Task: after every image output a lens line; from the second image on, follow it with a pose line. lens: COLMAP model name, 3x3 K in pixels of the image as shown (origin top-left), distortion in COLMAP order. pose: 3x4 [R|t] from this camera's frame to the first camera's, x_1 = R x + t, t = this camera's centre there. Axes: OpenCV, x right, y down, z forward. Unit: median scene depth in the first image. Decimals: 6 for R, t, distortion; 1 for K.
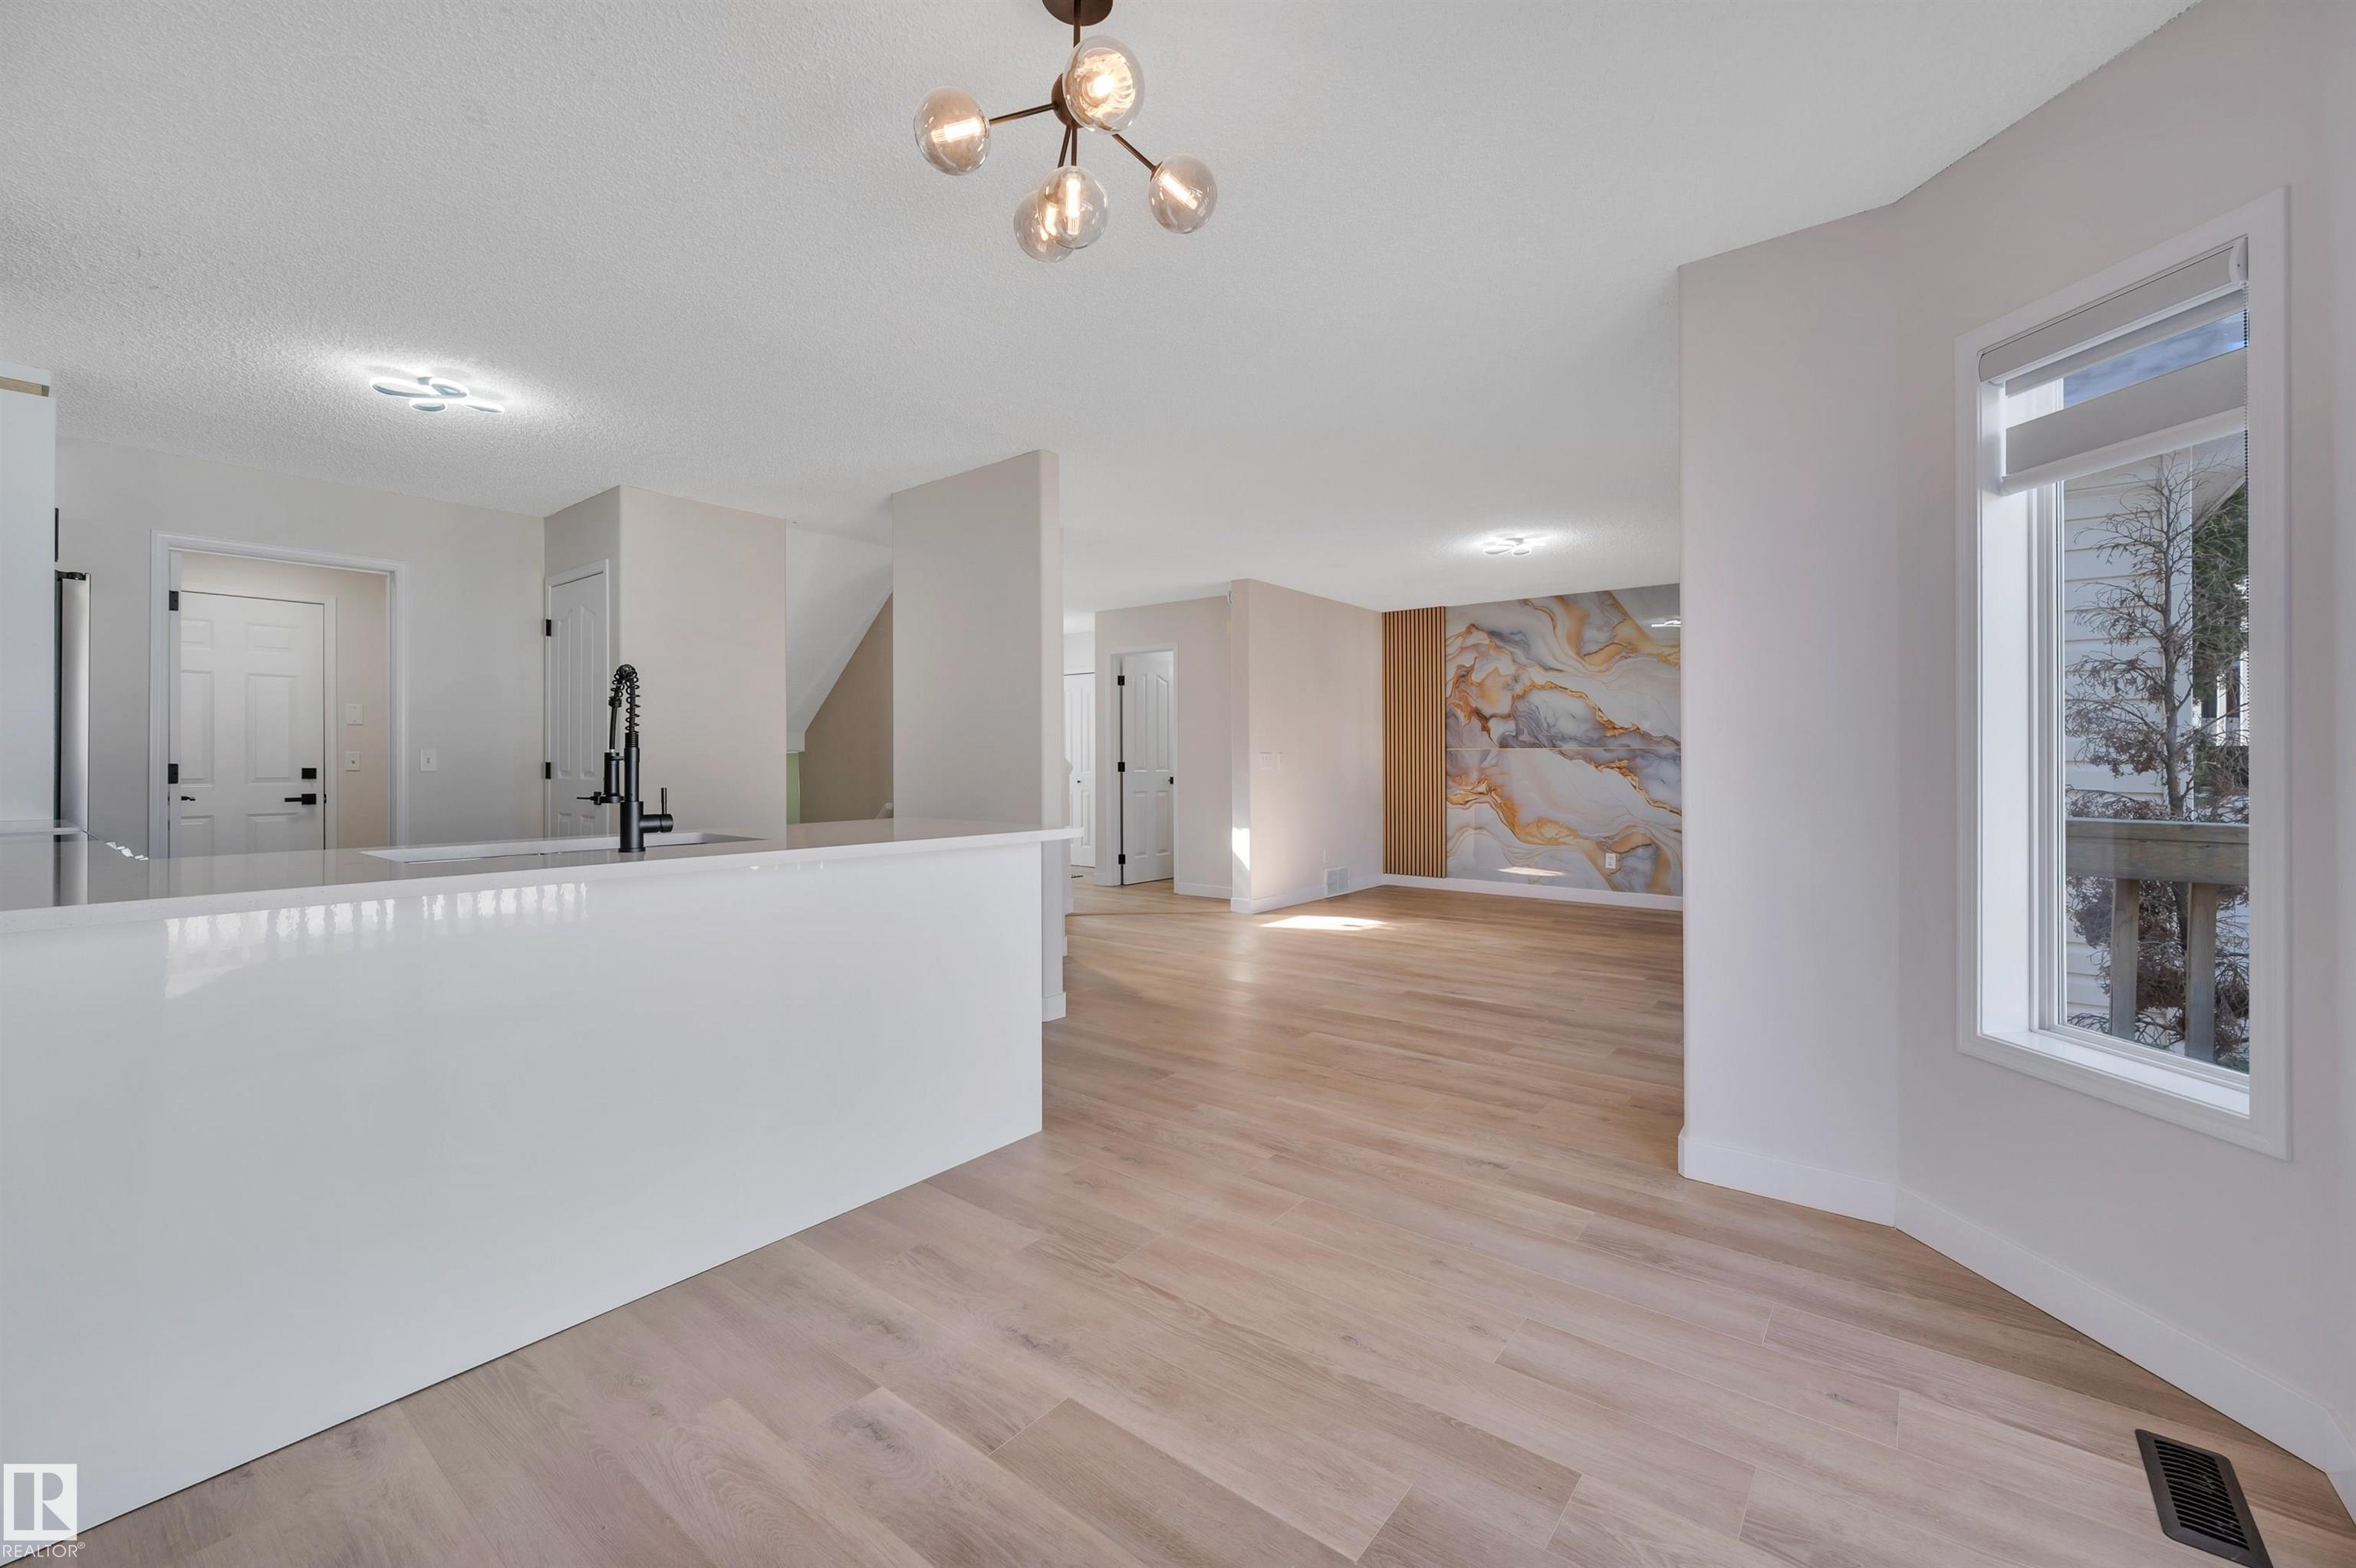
lens RADIAL K [[933.0, 0, 1174.2], [0, 933.0, 762.2], [0, 0, 1]] dist [-0.002023, 0.001574]
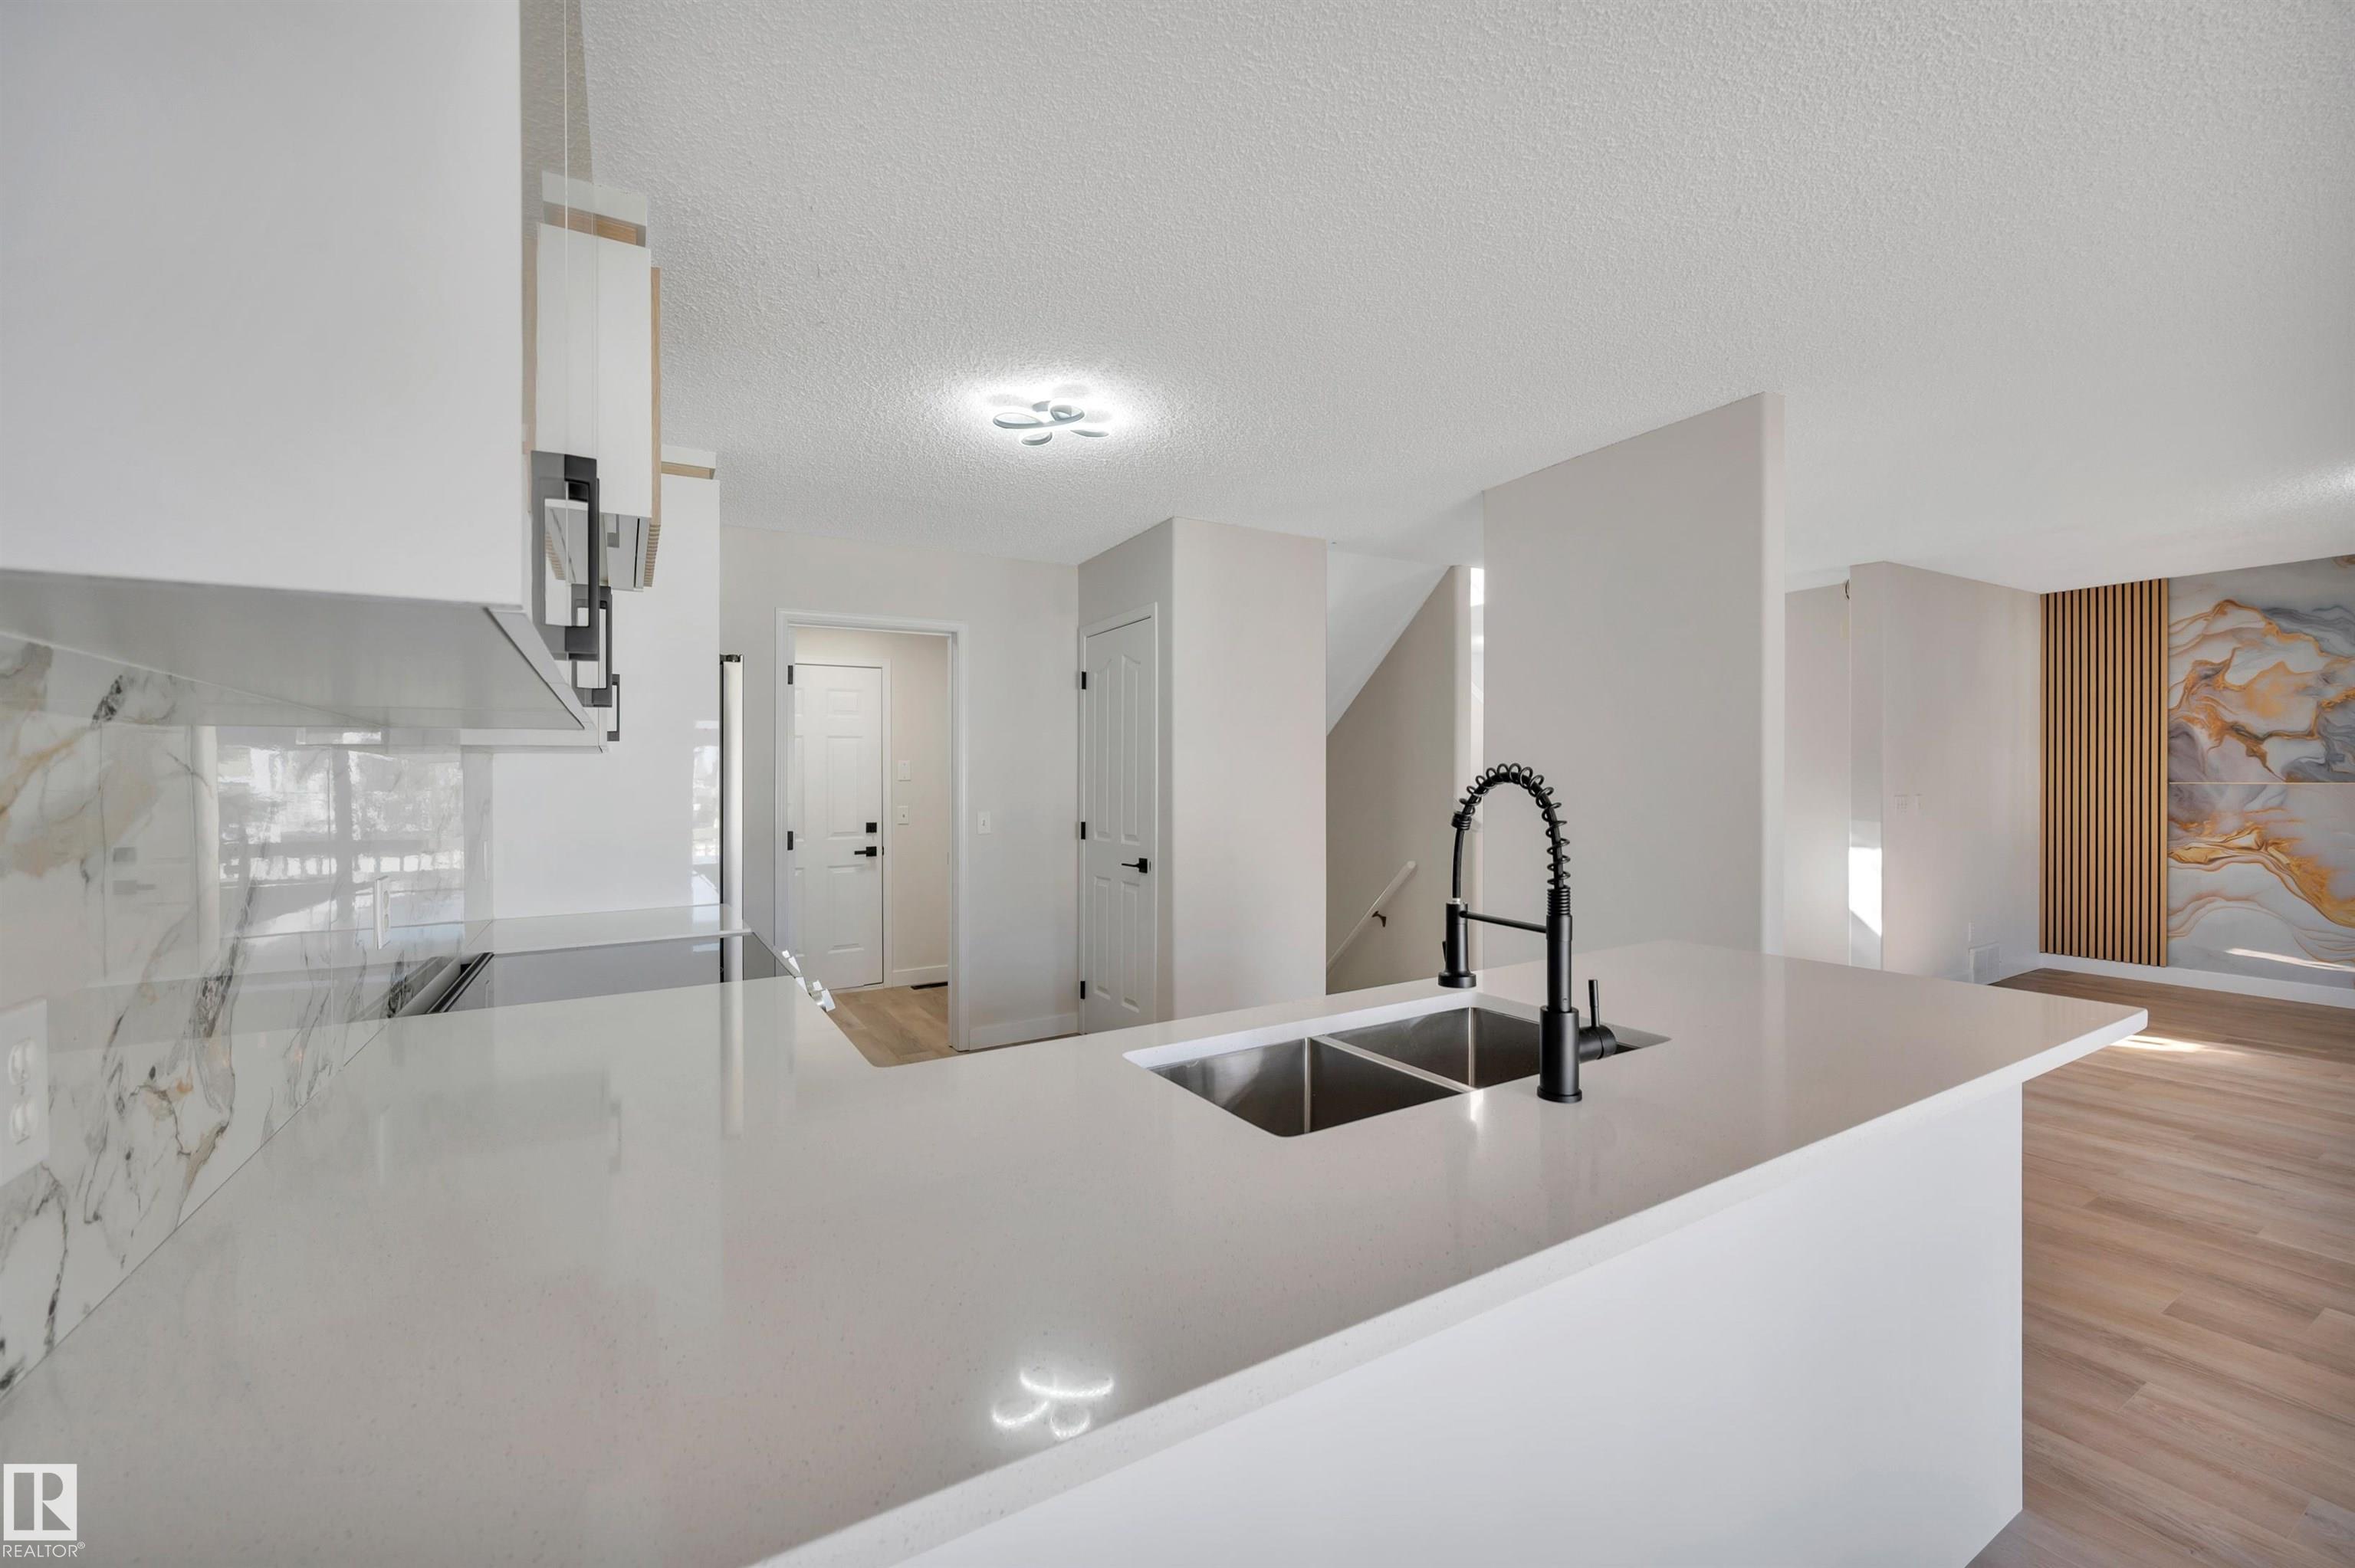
lens RADIAL K [[932.6, 0, 1198.5], [0, 932.6, 791.8], [0, 0, 1]] dist [-0.002023, 0.001574]
pose [[0.936637, -0.008560, -0.350197, -0.150086], [0.013047, 0.999860, 0.010457, -0.025481], [0.350059, -0.014363, 0.936618, 0.098836]]
